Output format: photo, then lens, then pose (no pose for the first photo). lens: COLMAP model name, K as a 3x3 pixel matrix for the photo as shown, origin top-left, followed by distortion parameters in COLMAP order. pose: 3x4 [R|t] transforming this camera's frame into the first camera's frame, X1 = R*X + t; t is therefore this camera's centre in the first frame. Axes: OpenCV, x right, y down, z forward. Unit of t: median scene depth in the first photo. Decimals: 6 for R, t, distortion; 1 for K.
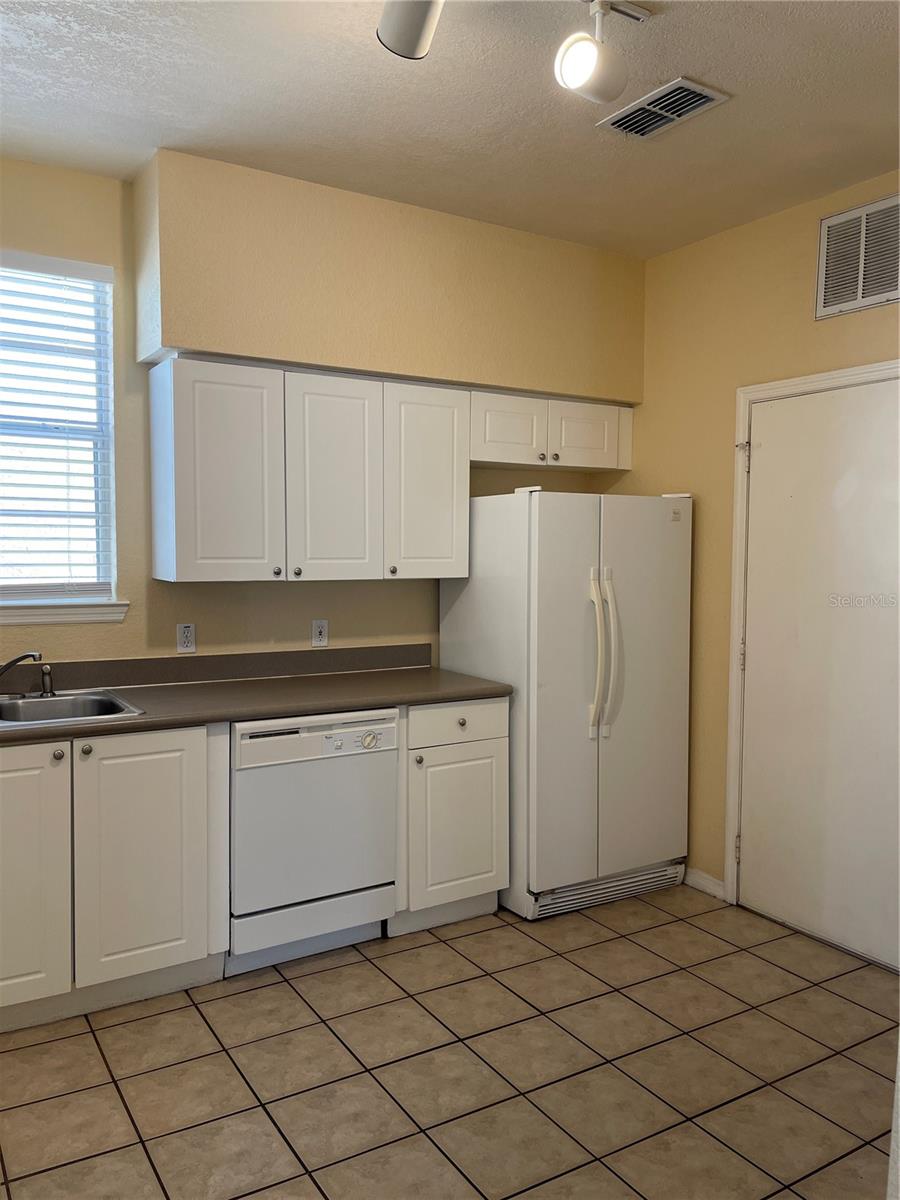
lens RADIAL K [[921.4, 0, 453.6], [0, 921.4, 599.7], [0, 0, 1]] dist [0.048041, -0.031302]
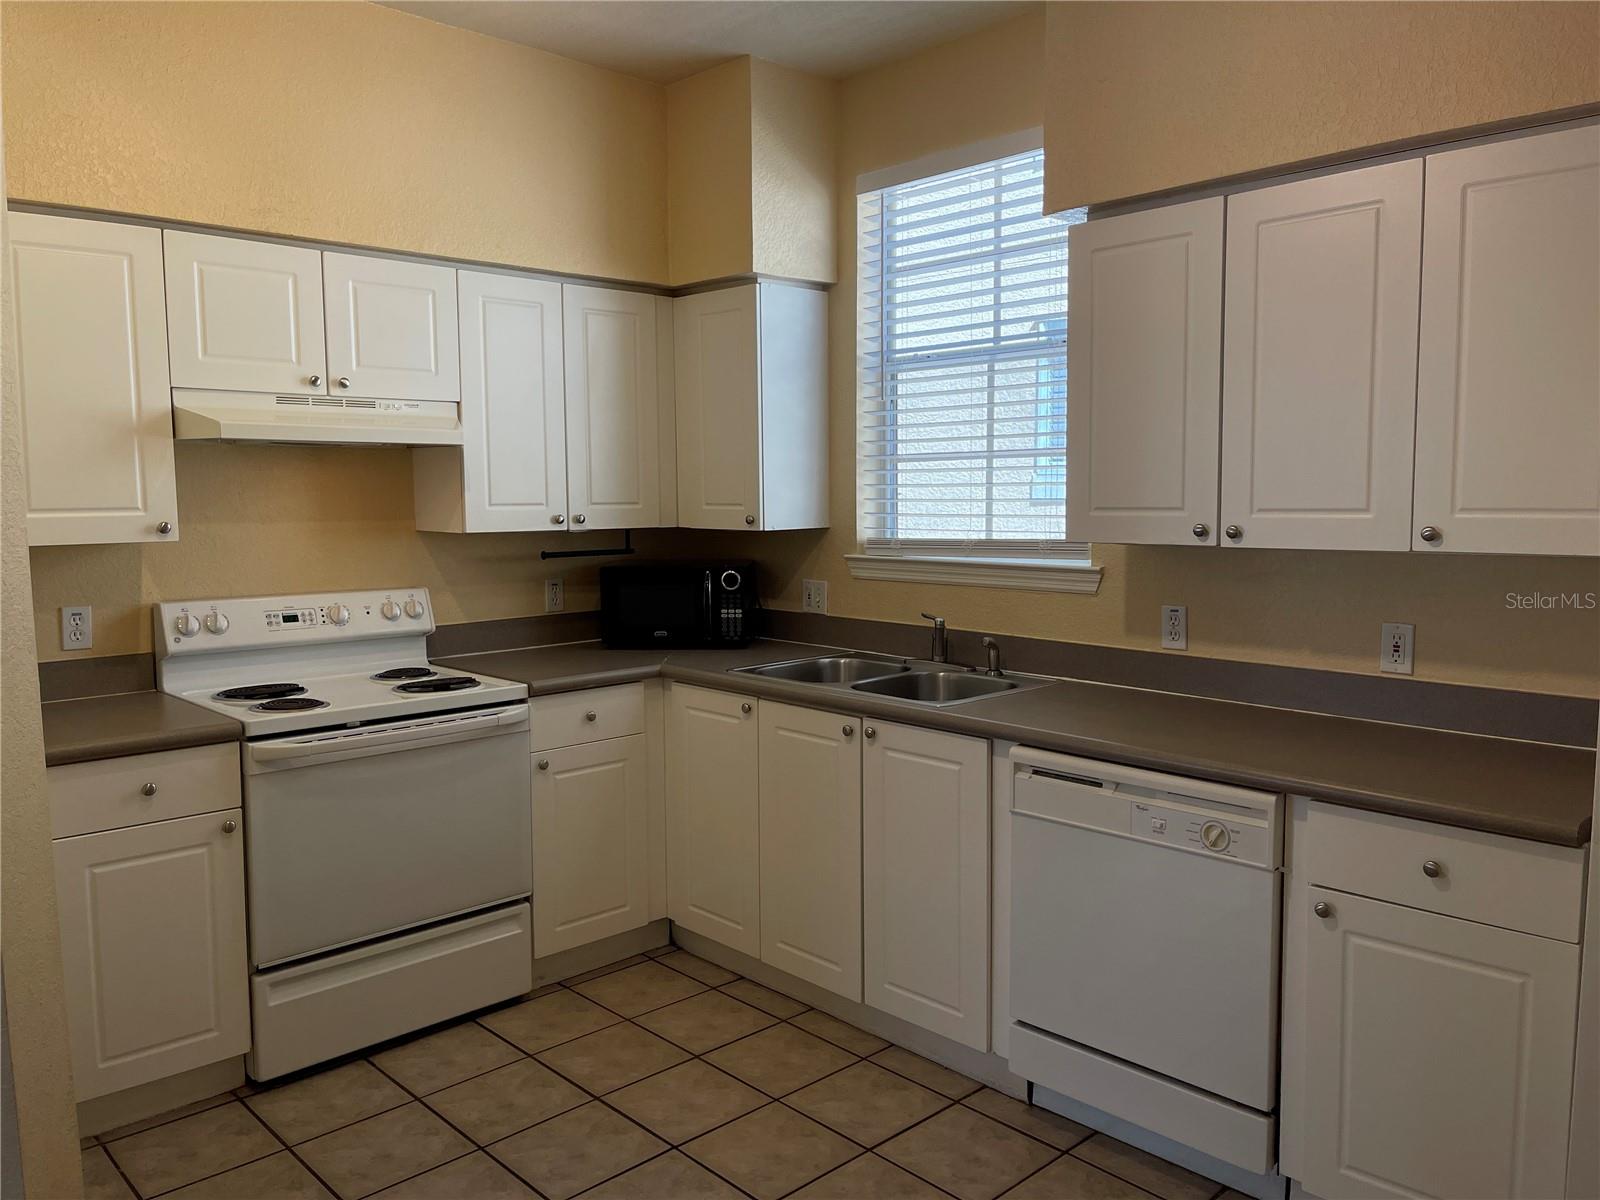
lens RADIAL K [[1228.6, 0, 804.2], [0, 1228.6, 596.4], [0, 0, 1]] dist [0.048041, -0.031302]
pose [[0.191058, 0.076595, -0.978586, 0.572029], [-0.047150, 0.996516, 0.068793, -0.031873], [0.980446, 0.032997, 0.194004, 0.593531]]
